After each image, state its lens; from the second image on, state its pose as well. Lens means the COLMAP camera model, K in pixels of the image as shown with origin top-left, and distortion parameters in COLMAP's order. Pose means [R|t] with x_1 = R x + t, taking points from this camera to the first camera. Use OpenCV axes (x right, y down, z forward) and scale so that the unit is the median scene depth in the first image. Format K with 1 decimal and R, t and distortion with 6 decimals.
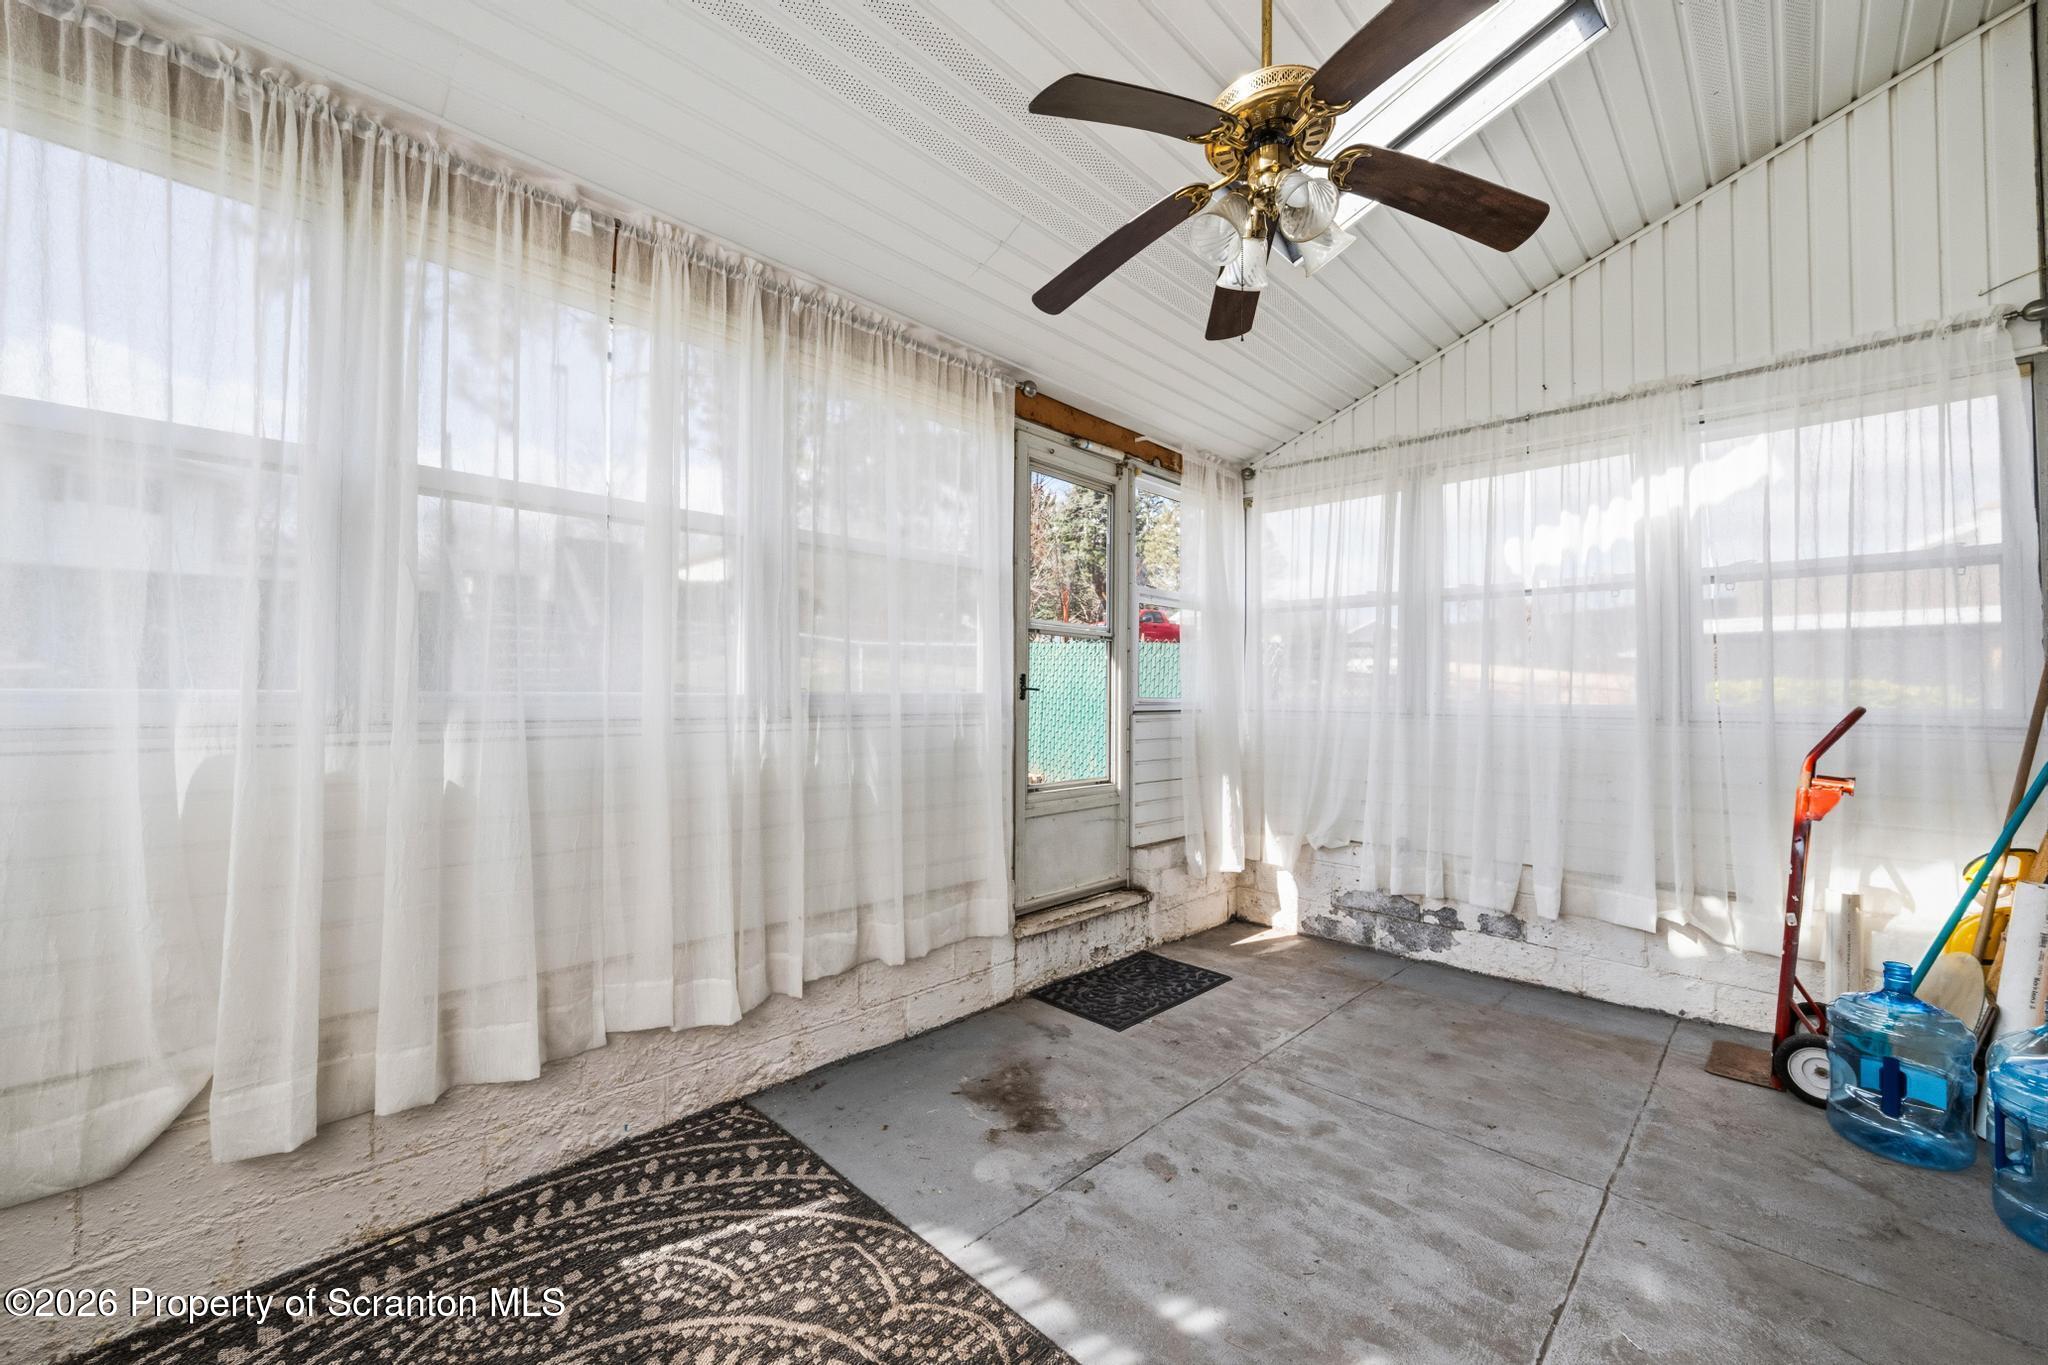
lens RADIAL K [[799.2, 0, 1027.3], [0, 799.2, 681.0], [0, 0, 1]] dist [0.000744, -0.000308]
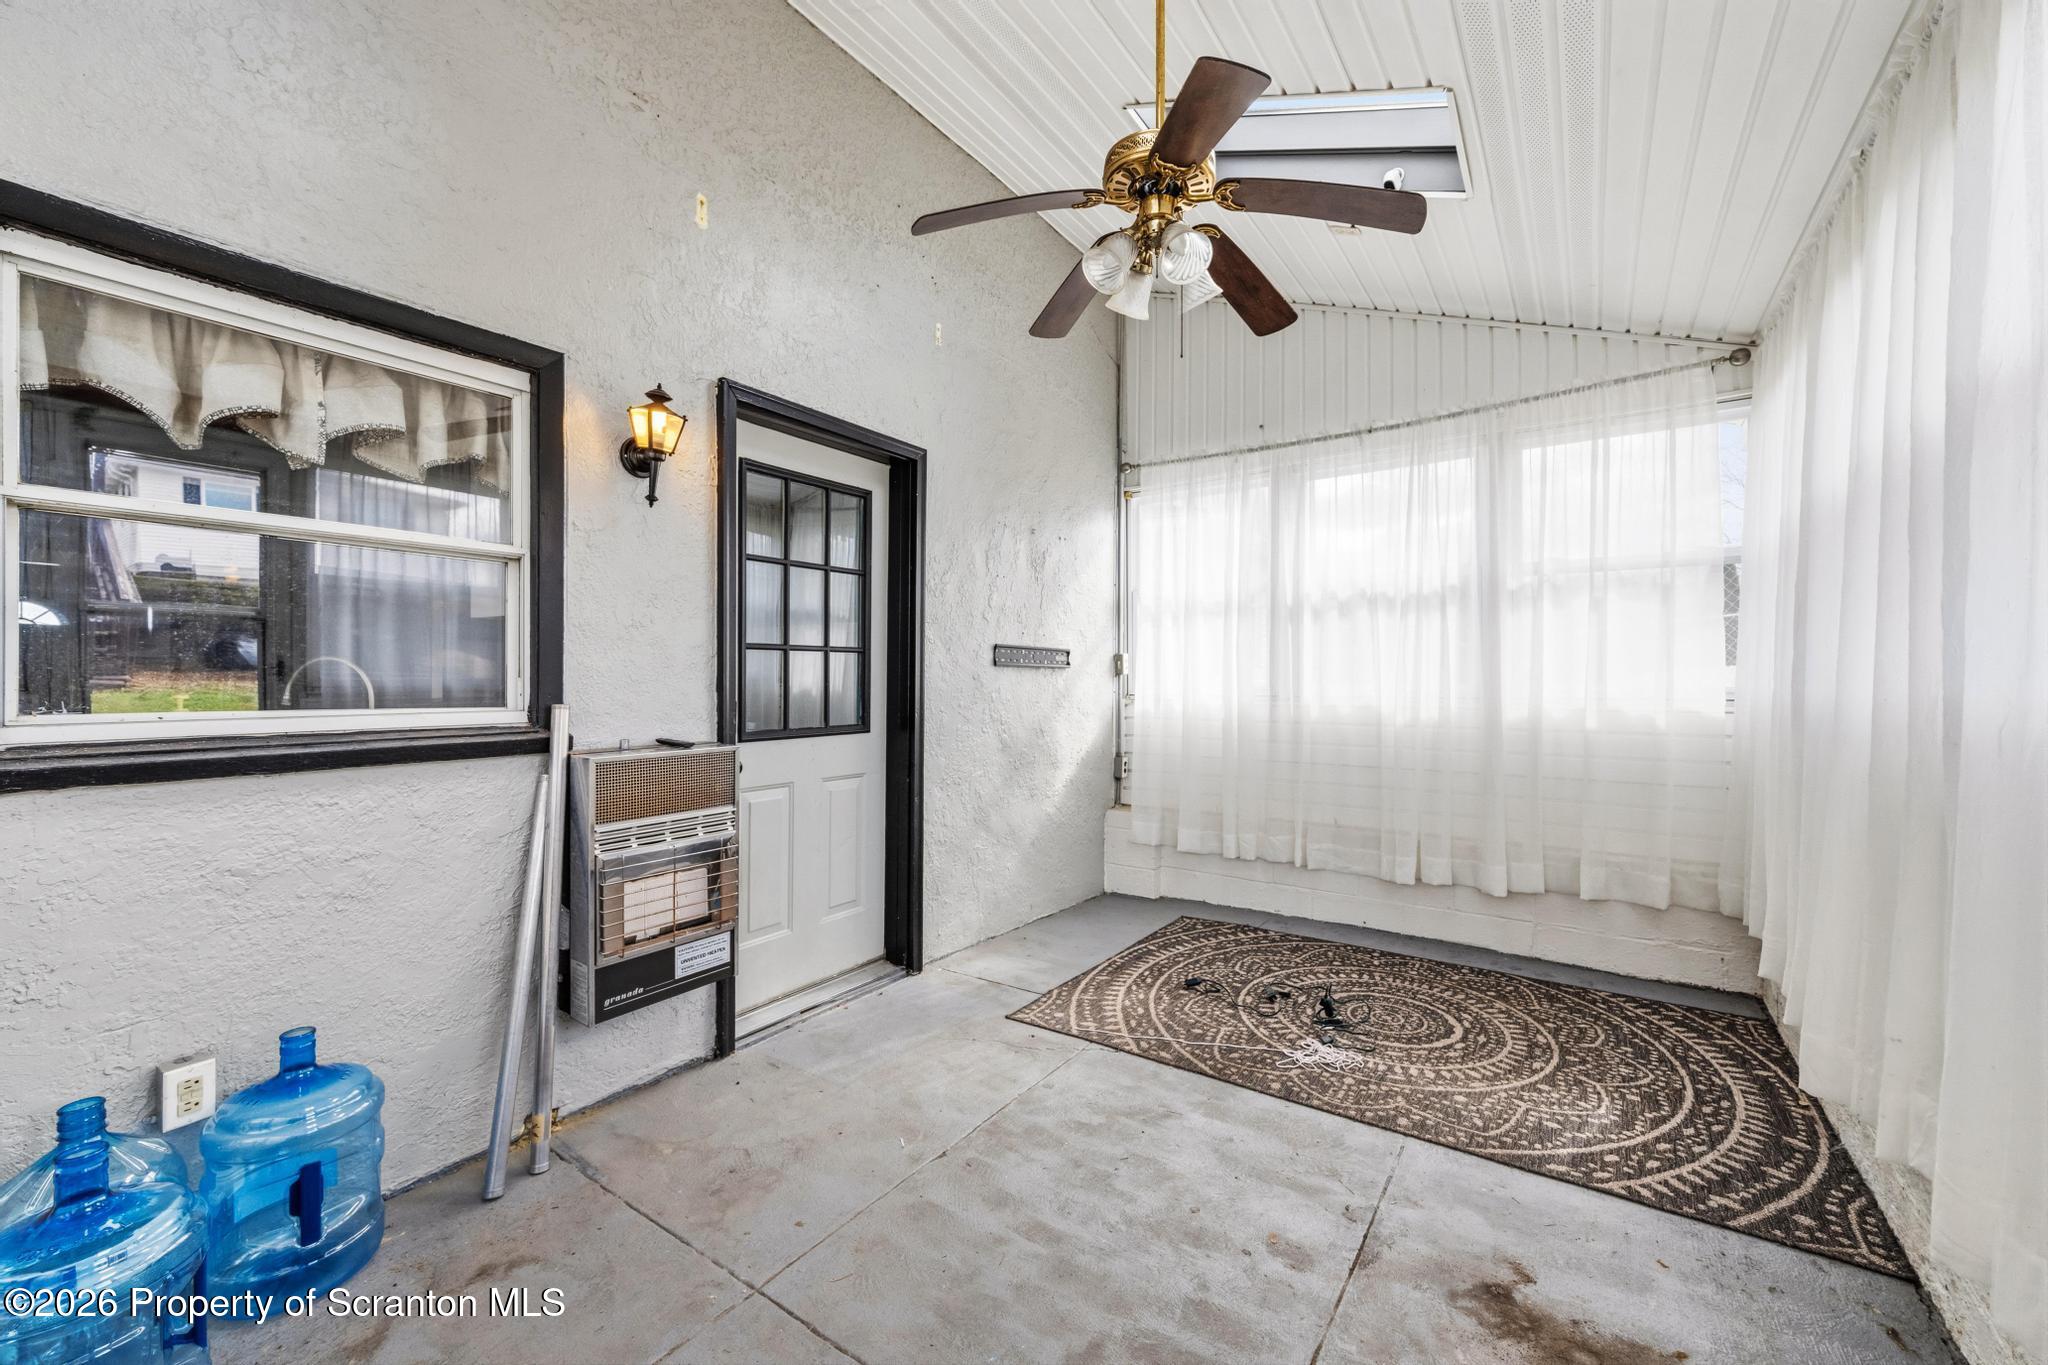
lens RADIAL K [[799.2, 0, 1027.3], [0, 799.2, 681.0], [0, 0, 1]] dist [0.000744, -0.000308]
pose [[-0.986690, -0.006530, -0.162481, 0.589047], [-0.003143, 0.999773, -0.021092, 0.040119], [0.162581, -0.020300, -0.986486, 1.842543]]
